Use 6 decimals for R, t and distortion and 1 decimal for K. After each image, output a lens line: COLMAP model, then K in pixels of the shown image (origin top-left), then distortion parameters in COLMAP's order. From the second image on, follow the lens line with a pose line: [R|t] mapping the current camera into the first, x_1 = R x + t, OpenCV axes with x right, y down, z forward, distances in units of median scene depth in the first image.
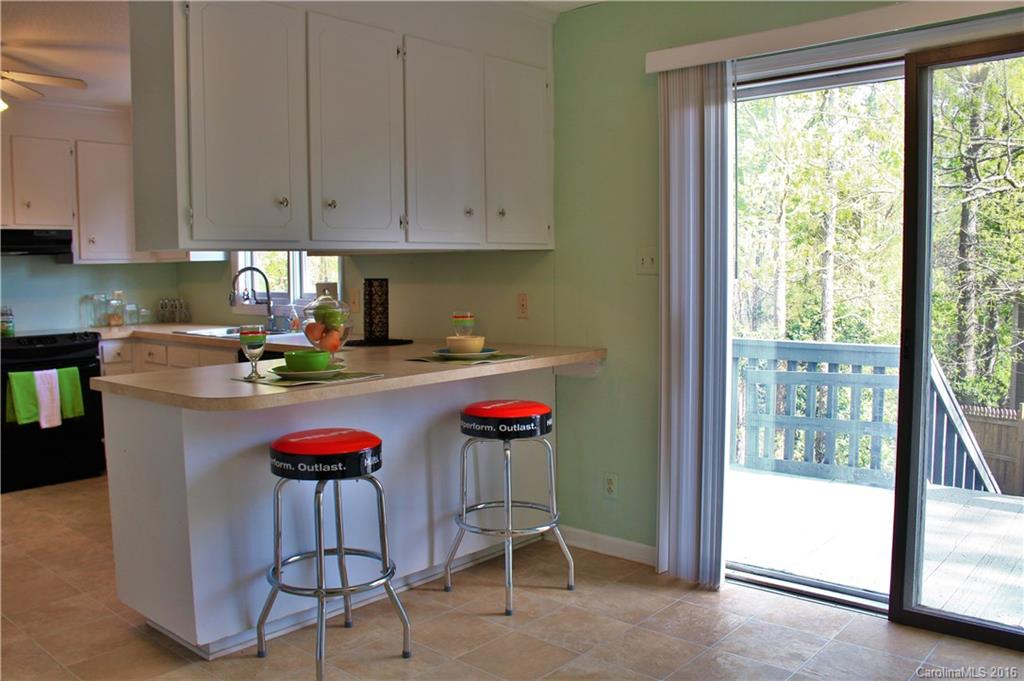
lens RADIAL K [[854.1, 0, 511.9], [0, 854.1, 354.7], [0, 0, 1]] dist [-0.117903, 0.015603]
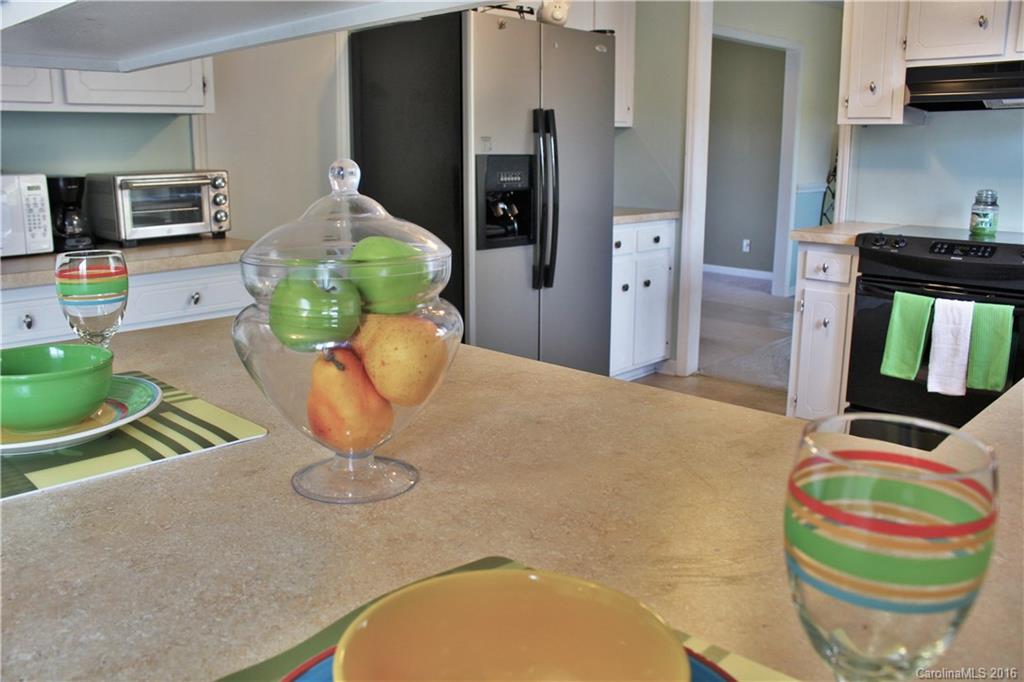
lens RADIAL K [[854.1, 0, 511.9], [0, 854.1, 355.2], [0, 0, 1]] dist [-0.117903, 0.015603]
pose [[-0.054940, 0.248113, -0.967172, 0.041662], [-0.091576, 0.963300, 0.252322, -0.064091], [0.994281, 0.102432, -0.030203, 0.693427]]
